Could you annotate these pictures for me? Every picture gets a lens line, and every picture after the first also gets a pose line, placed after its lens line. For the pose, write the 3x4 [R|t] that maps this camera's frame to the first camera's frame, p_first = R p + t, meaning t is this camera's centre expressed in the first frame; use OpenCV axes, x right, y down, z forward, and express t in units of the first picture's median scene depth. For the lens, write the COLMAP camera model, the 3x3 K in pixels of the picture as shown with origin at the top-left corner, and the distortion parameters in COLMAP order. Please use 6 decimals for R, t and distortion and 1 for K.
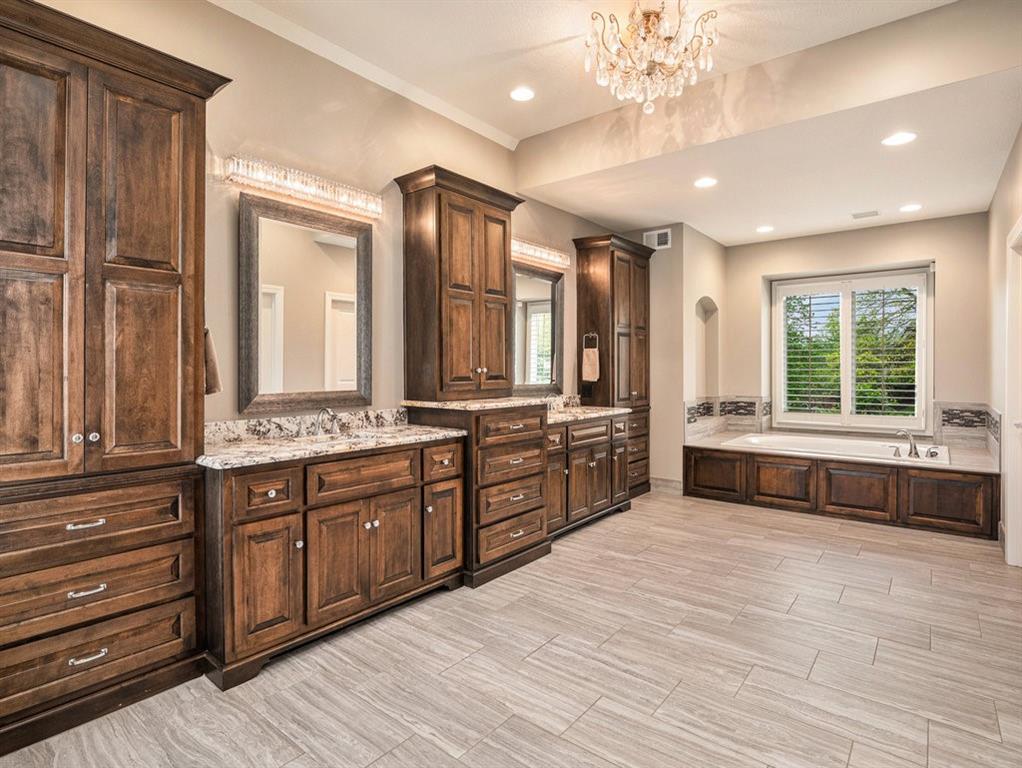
lens RADIAL K [[522.1, 0, 509.2], [0, 522.1, 376.0], [0, 0, 1]] dist [-0.043412, -0.001575]
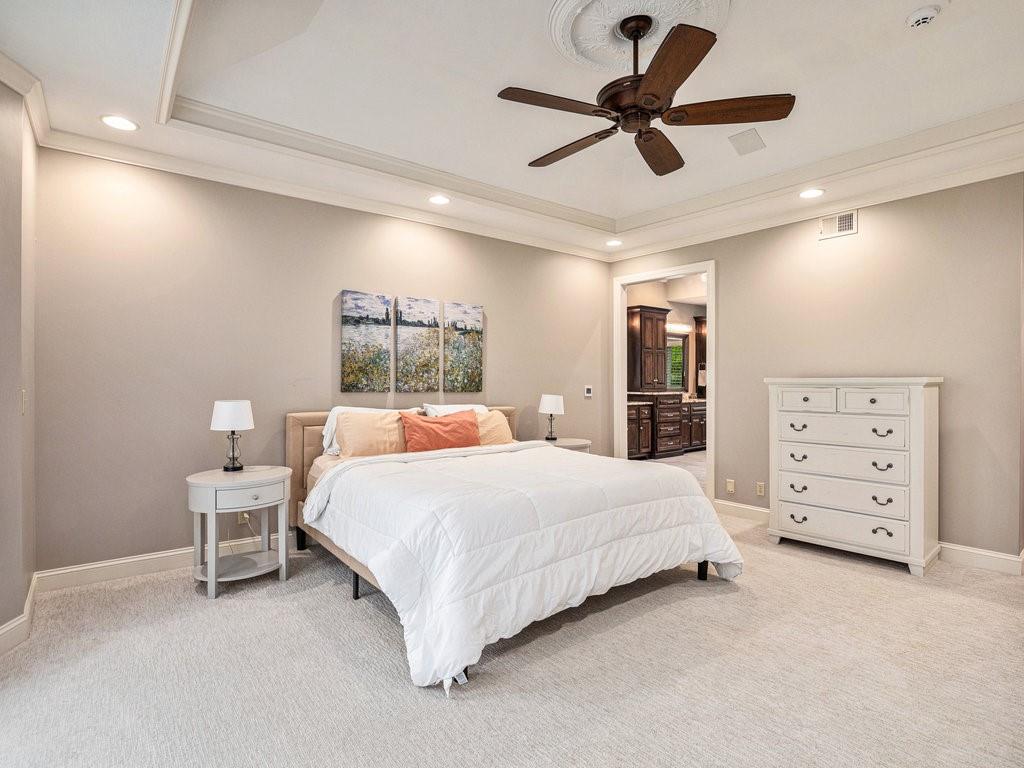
lens RADIAL K [[523.1, 0, 505.3], [0, 523.1, 378.7], [0, 0, 1]] dist [-0.043412, -0.001575]
pose [[0.974670, 0.007249, -0.223531, -0.197920], [-0.010019, 0.999886, -0.011260, 0.016072], [0.223424, 0.013214, 0.974632, -1.623705]]
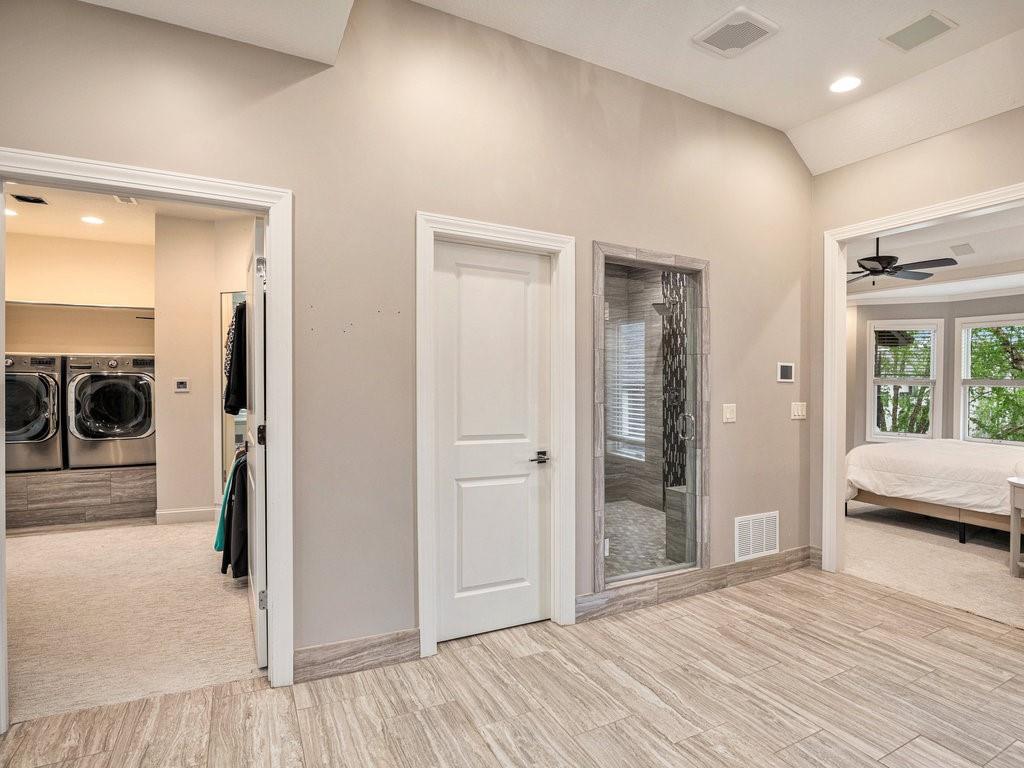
lens RADIAL K [[523.1, 0, 512.1], [0, 523.1, 382.9], [0, 0, 1]] dist [-0.043412, -0.001575]
pose [[-0.914683, -0.006151, 0.404126, 0.435350], [-0.003843, 0.999971, 0.006522, -0.049625], [-0.404154, 0.004412, -0.914680, 2.131486]]
